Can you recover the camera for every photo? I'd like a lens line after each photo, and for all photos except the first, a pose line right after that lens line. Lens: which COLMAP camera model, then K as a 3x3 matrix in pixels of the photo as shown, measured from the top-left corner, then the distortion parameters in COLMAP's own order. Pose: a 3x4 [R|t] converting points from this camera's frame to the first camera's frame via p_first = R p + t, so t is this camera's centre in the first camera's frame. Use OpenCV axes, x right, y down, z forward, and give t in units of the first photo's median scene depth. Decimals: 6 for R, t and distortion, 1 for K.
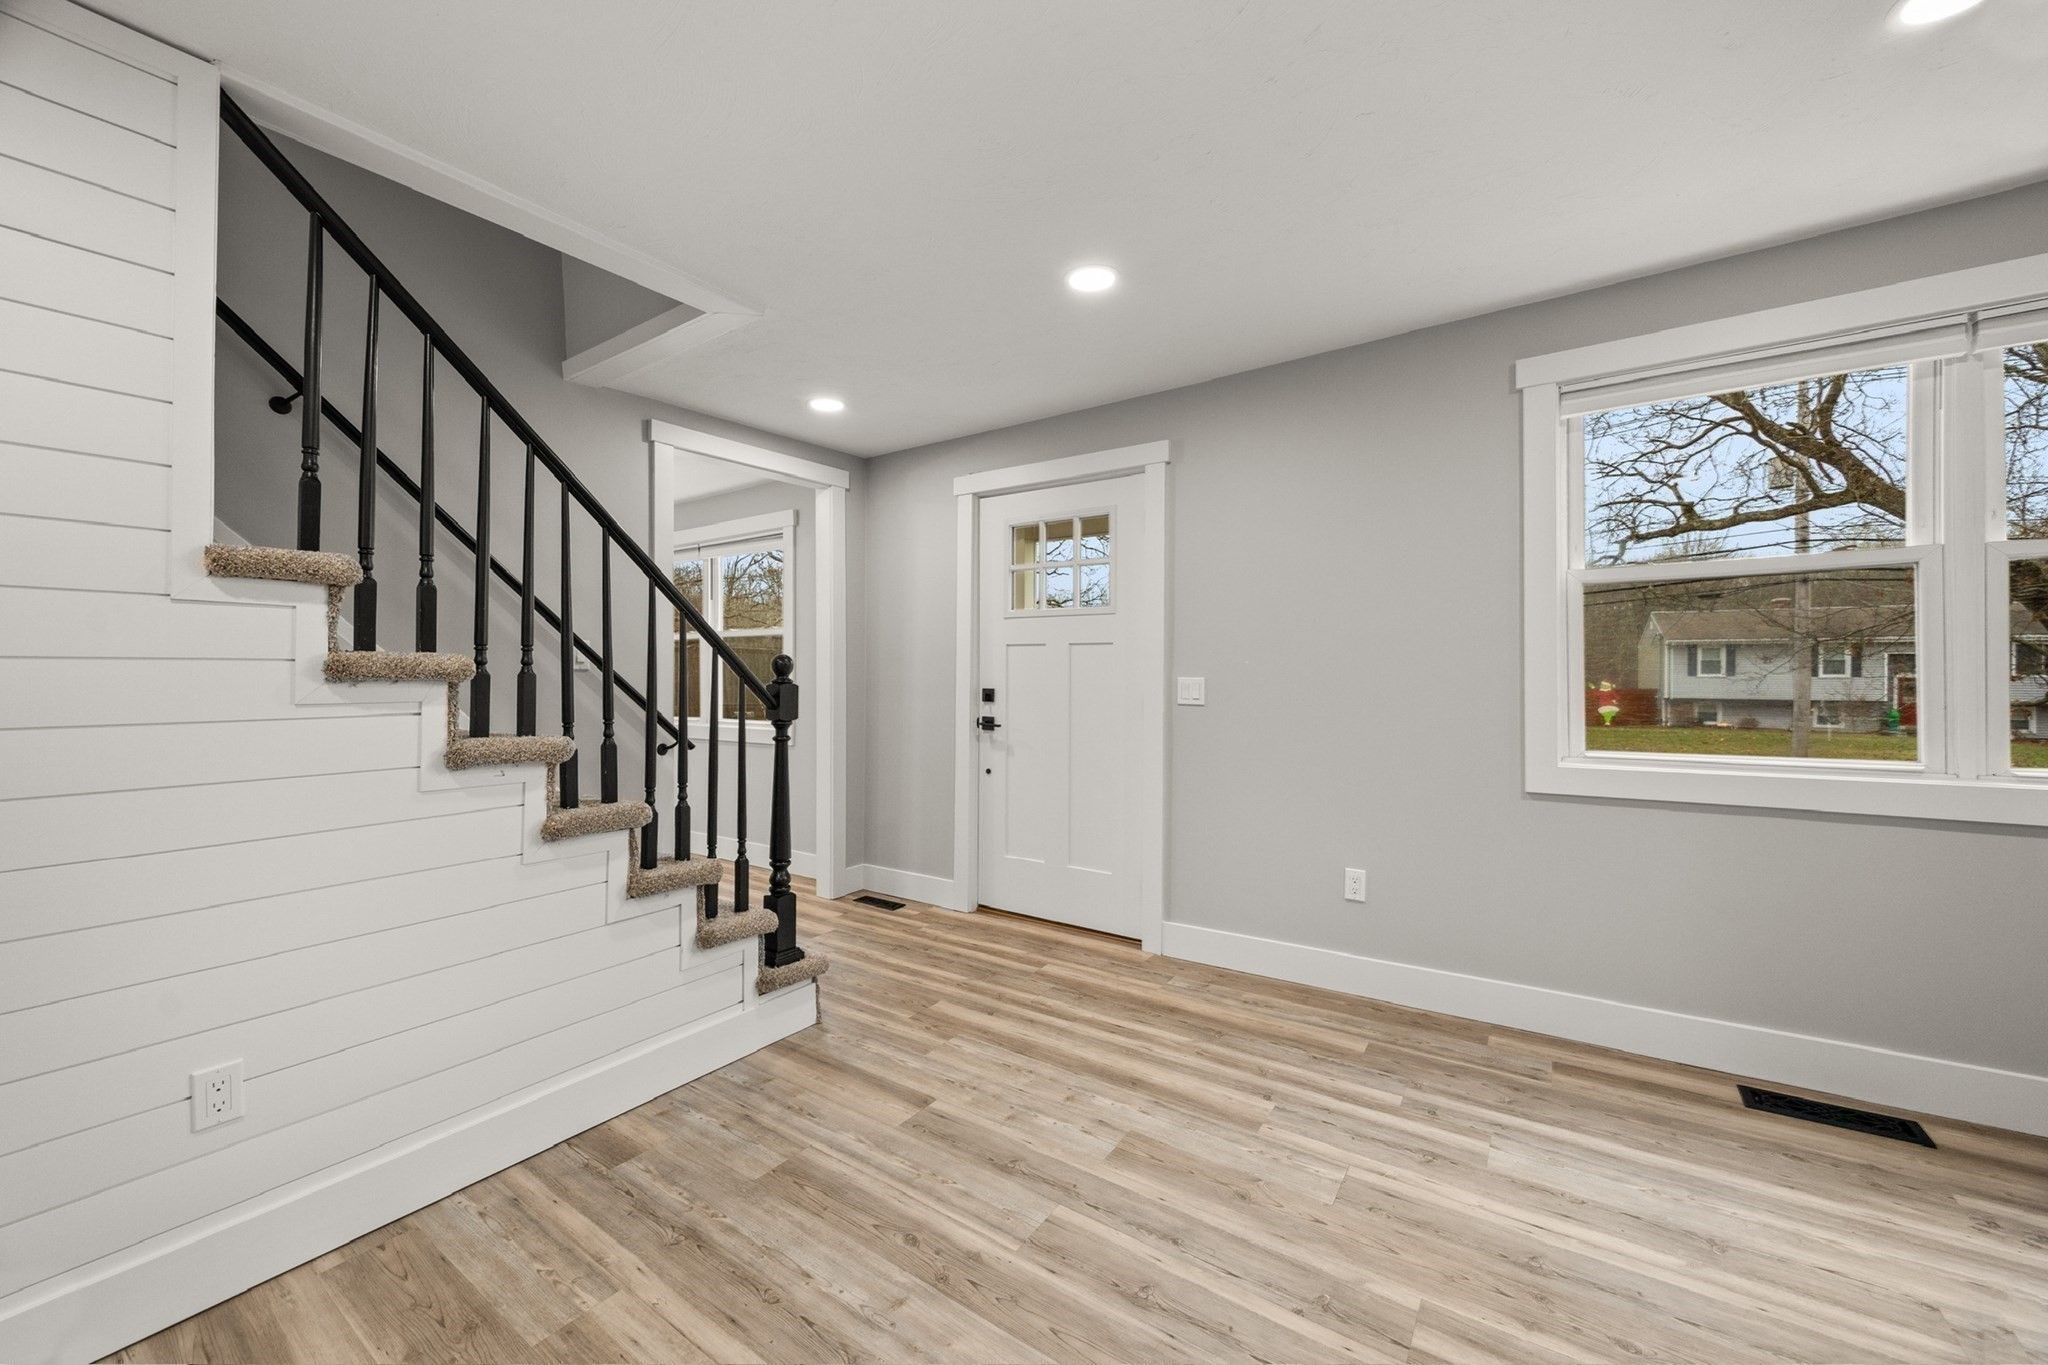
lens RADIAL K [[783.2, 0, 1002.4], [0, 783.2, 671.4], [0, 0, 1]] dist [-0.006393, 0.000904]
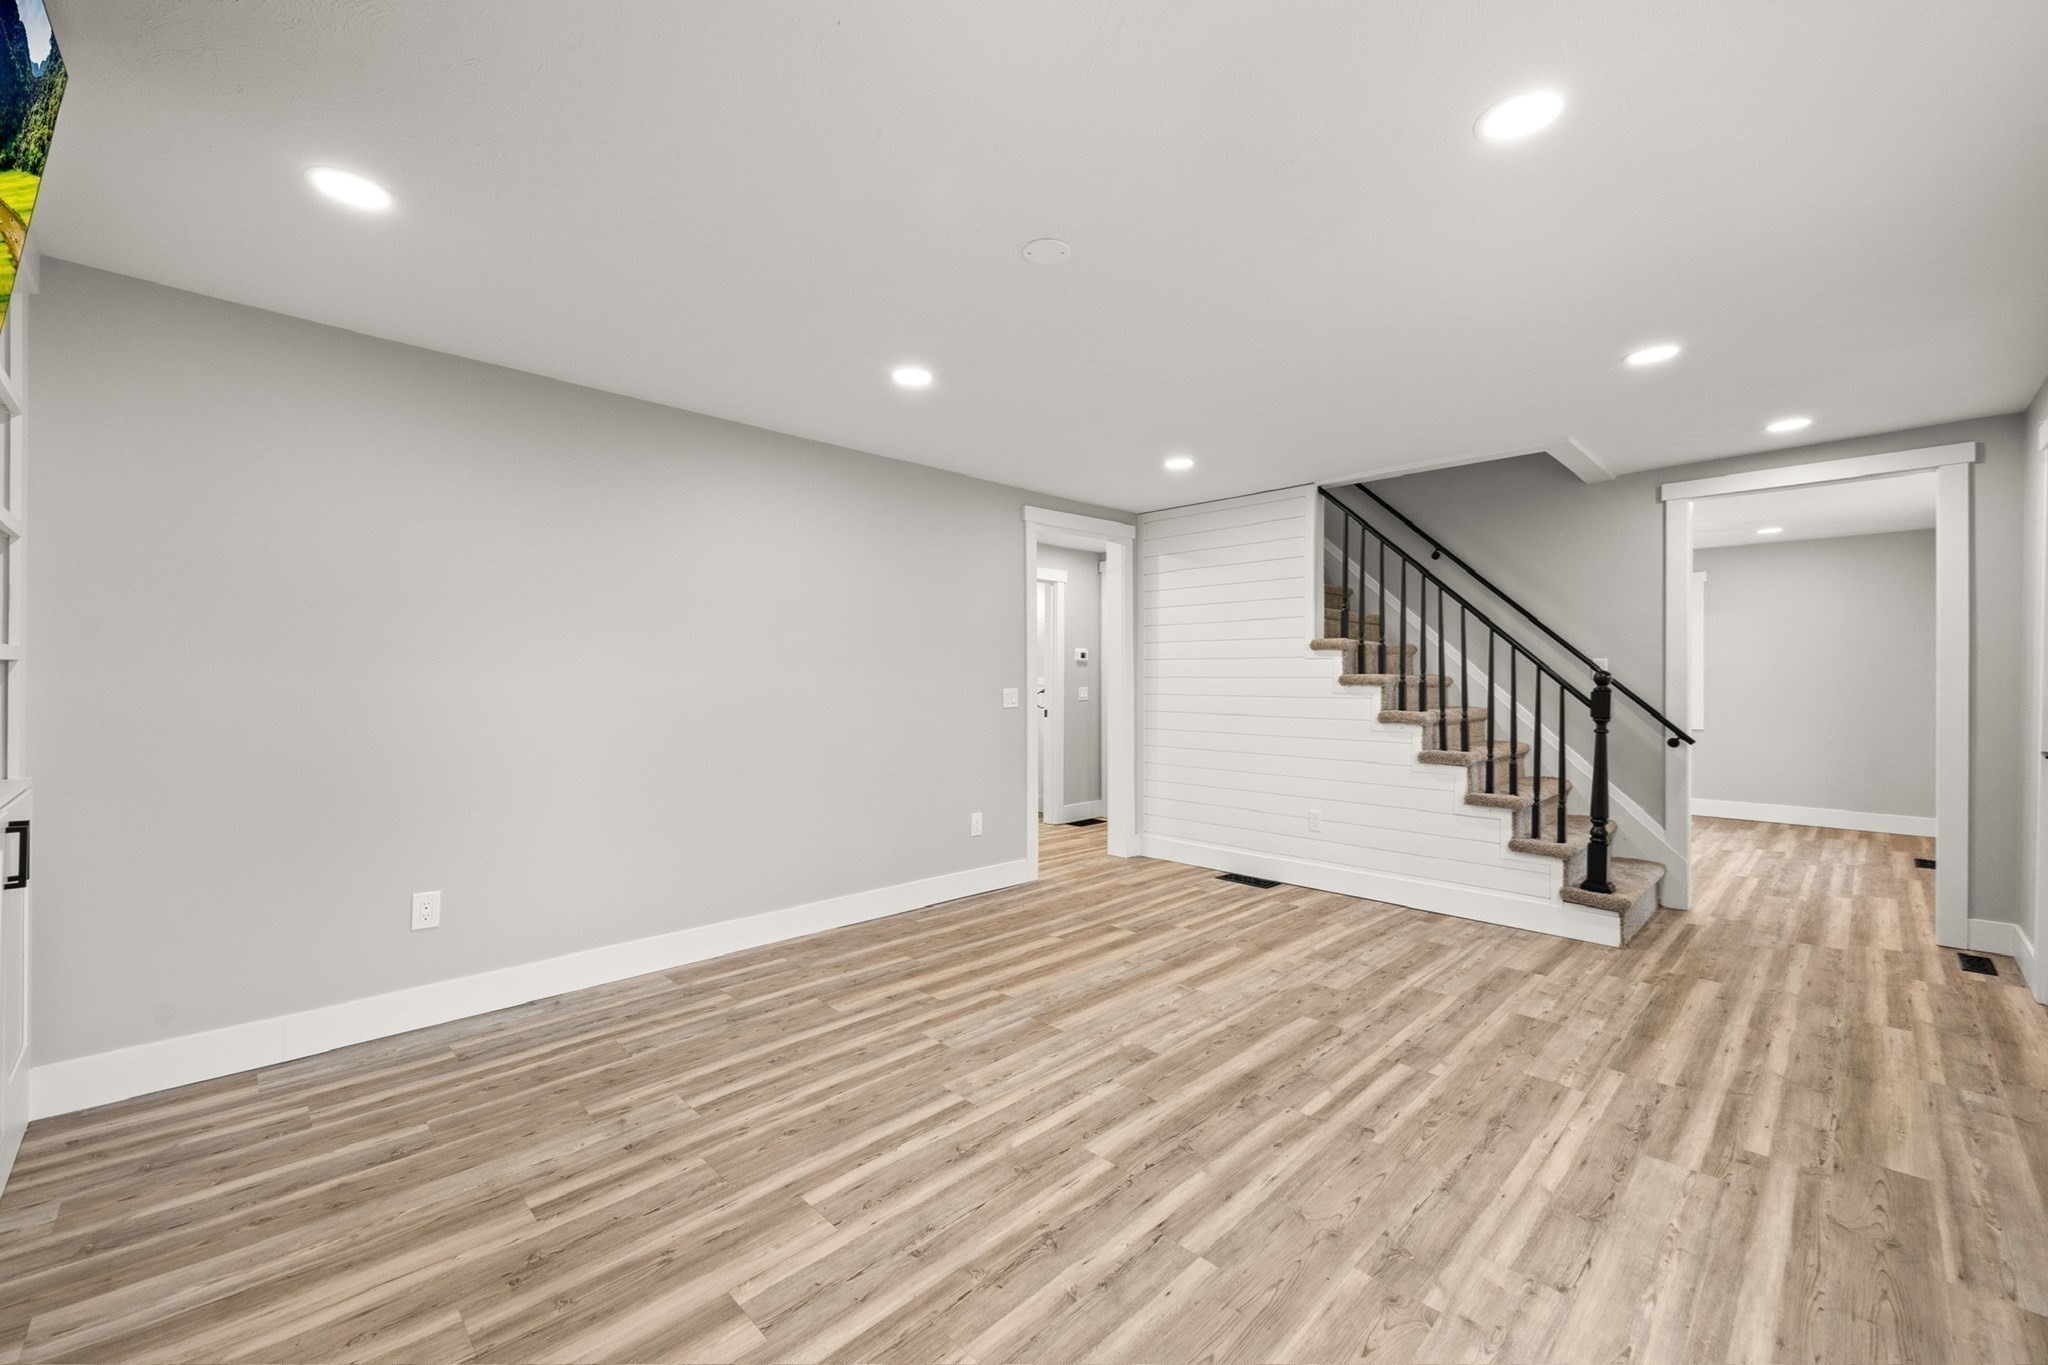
lens RADIAL K [[783.2, 0, 1008.7], [0, 783.2, 671.8], [0, 0, 1]] dist [-0.006393, 0.000904]
pose [[-0.191329, 0.002295, -0.981523, 1.581108], [0.002887, 0.999994, 0.001776, -0.030275], [0.981522, -0.002494, -0.191335, 0.296373]]
